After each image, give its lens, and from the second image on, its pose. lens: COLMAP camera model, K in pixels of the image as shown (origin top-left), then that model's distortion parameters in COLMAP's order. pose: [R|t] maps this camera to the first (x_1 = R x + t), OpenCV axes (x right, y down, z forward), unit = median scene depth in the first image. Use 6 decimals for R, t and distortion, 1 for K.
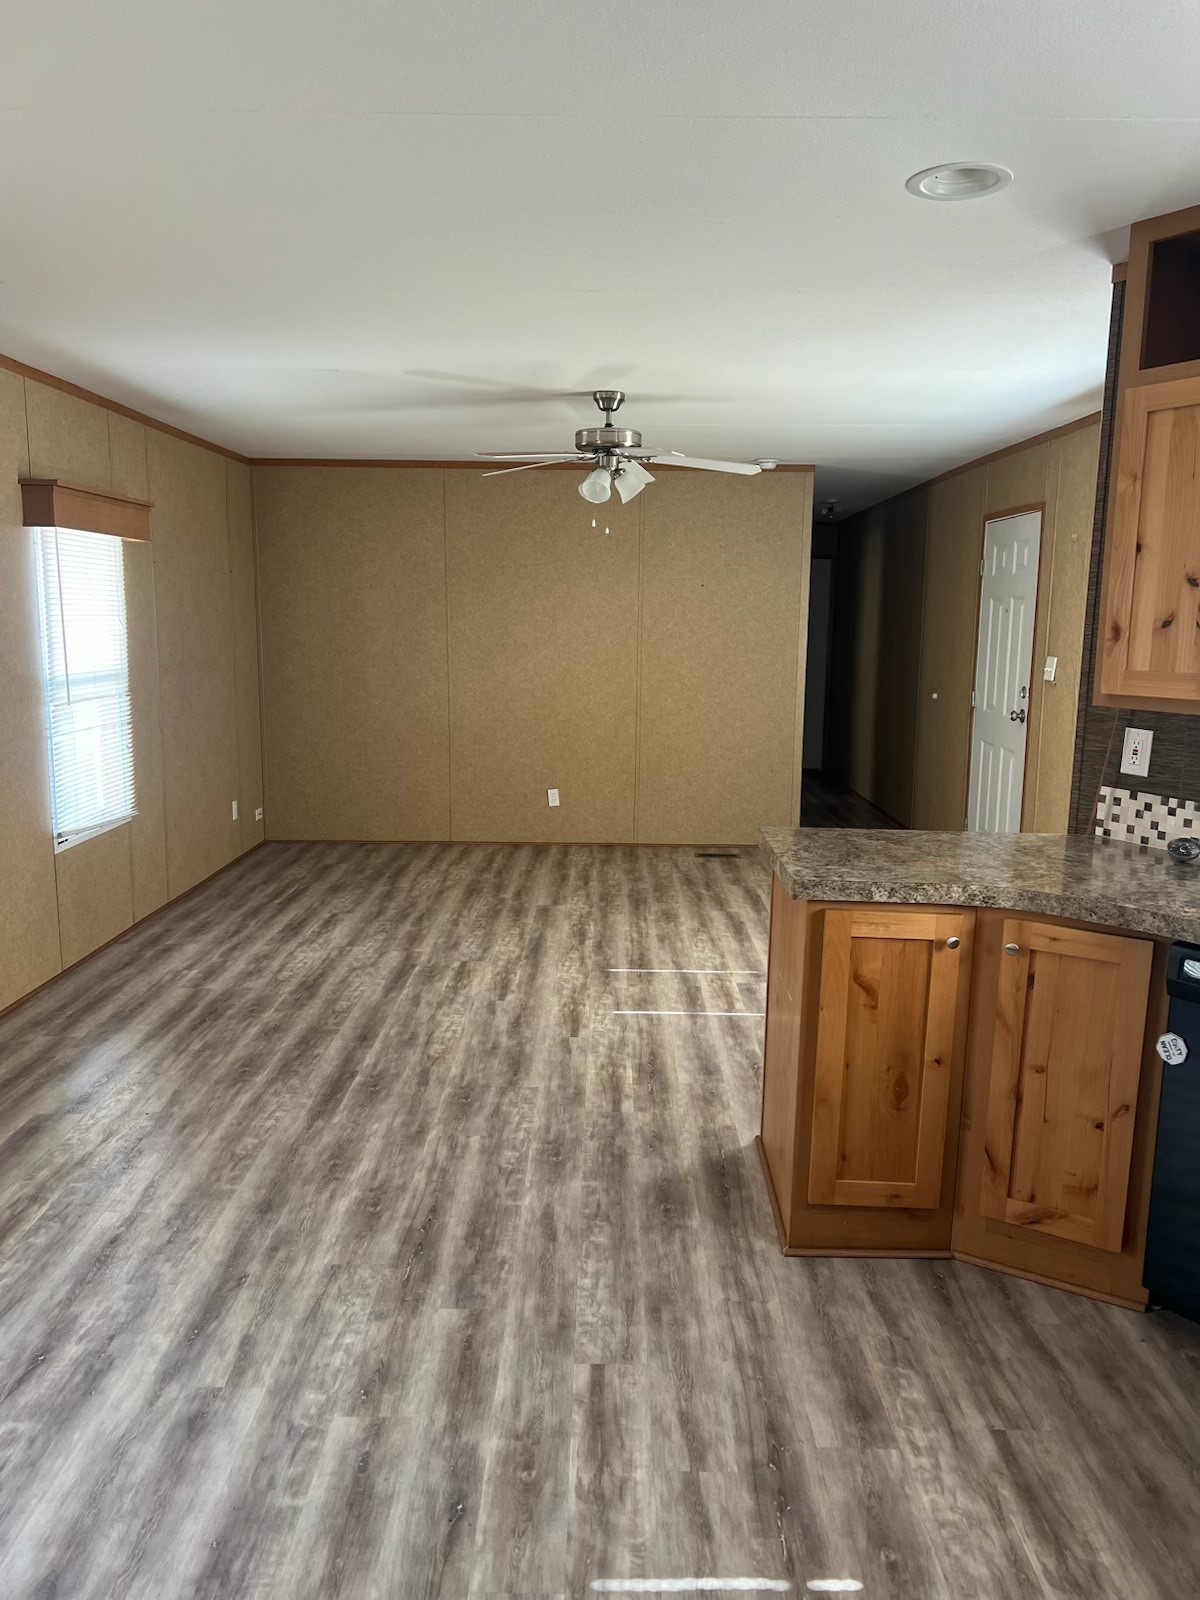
lens RADIAL K [[1206.2, 0, 585.4], [0, 1206.2, 791.7], [0, 0, 1]] dist [-0.002215, -0.014743]
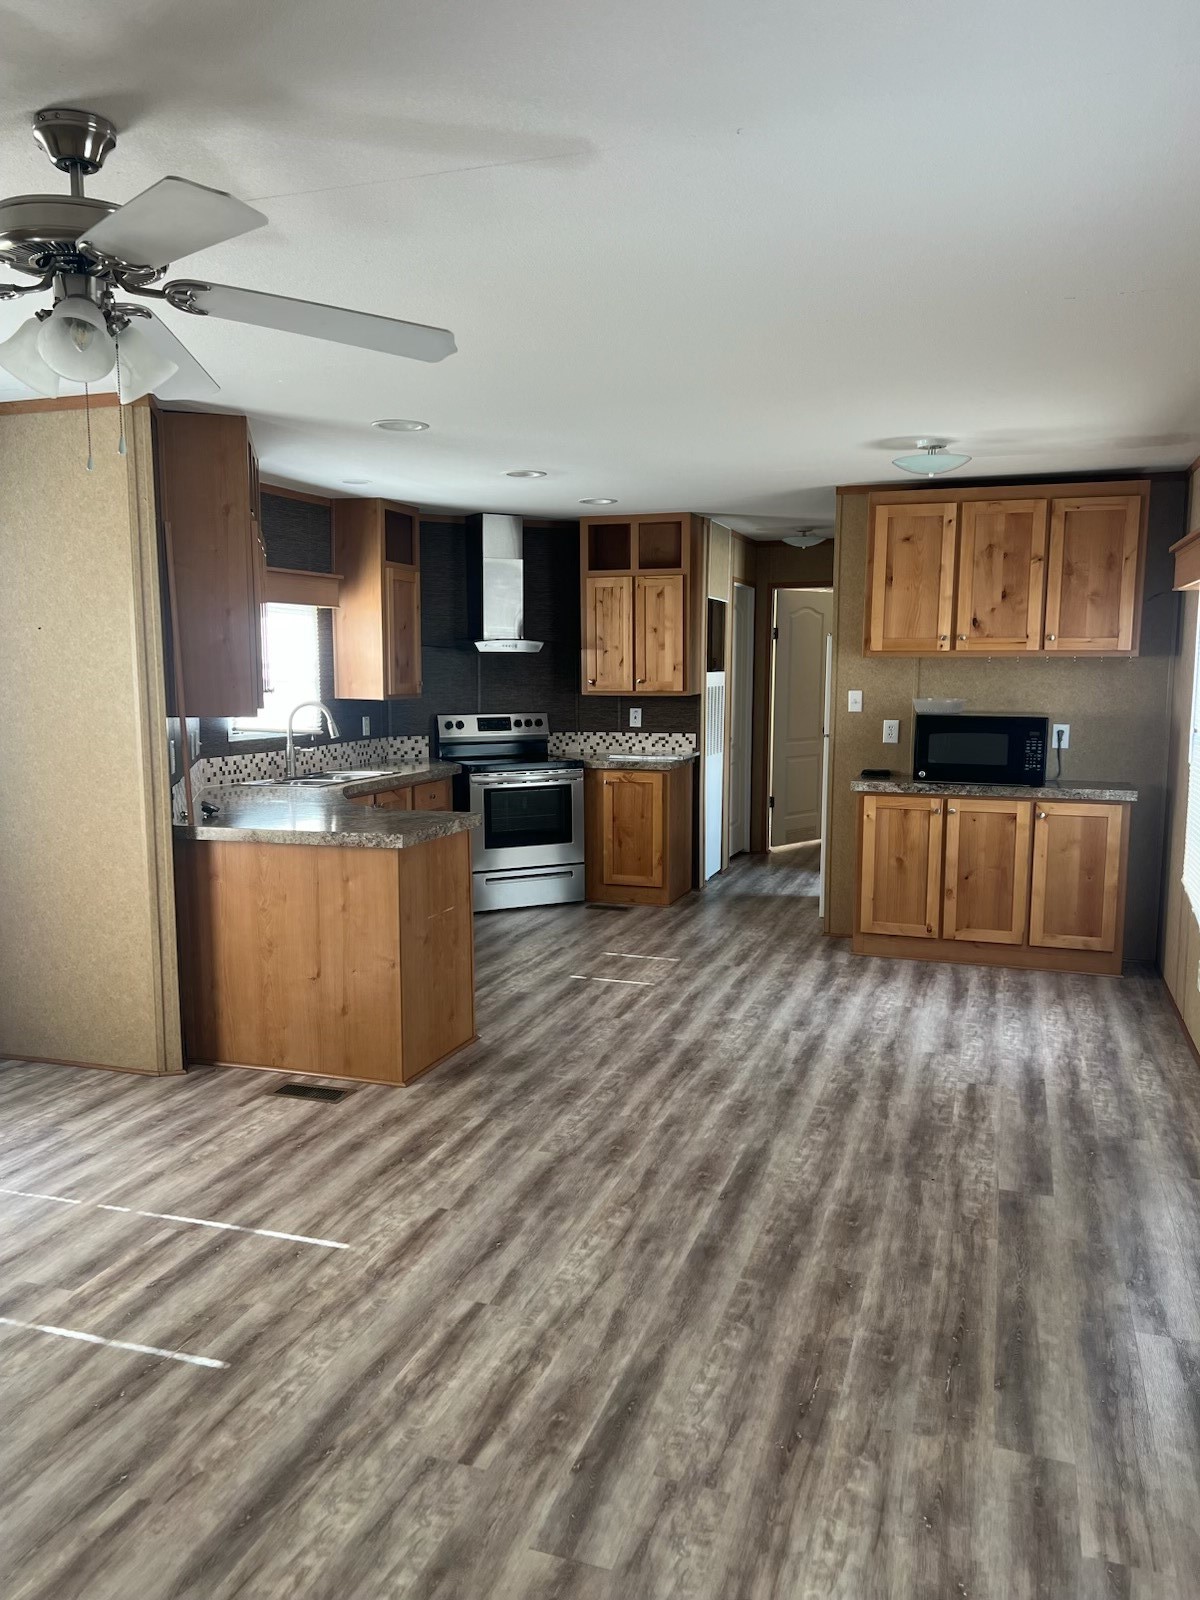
lens RADIAL K [[1206.2, 0, 588.9], [0, 1206.2, 815.5], [0, 0, 1]] dist [-0.002215, -0.014743]
pose [[-0.950705, -0.059389, 0.304357, -0.349372], [0.026845, 0.962042, 0.271576, -0.272290], [-0.308933, 0.266360, -0.913024, 1.758904]]
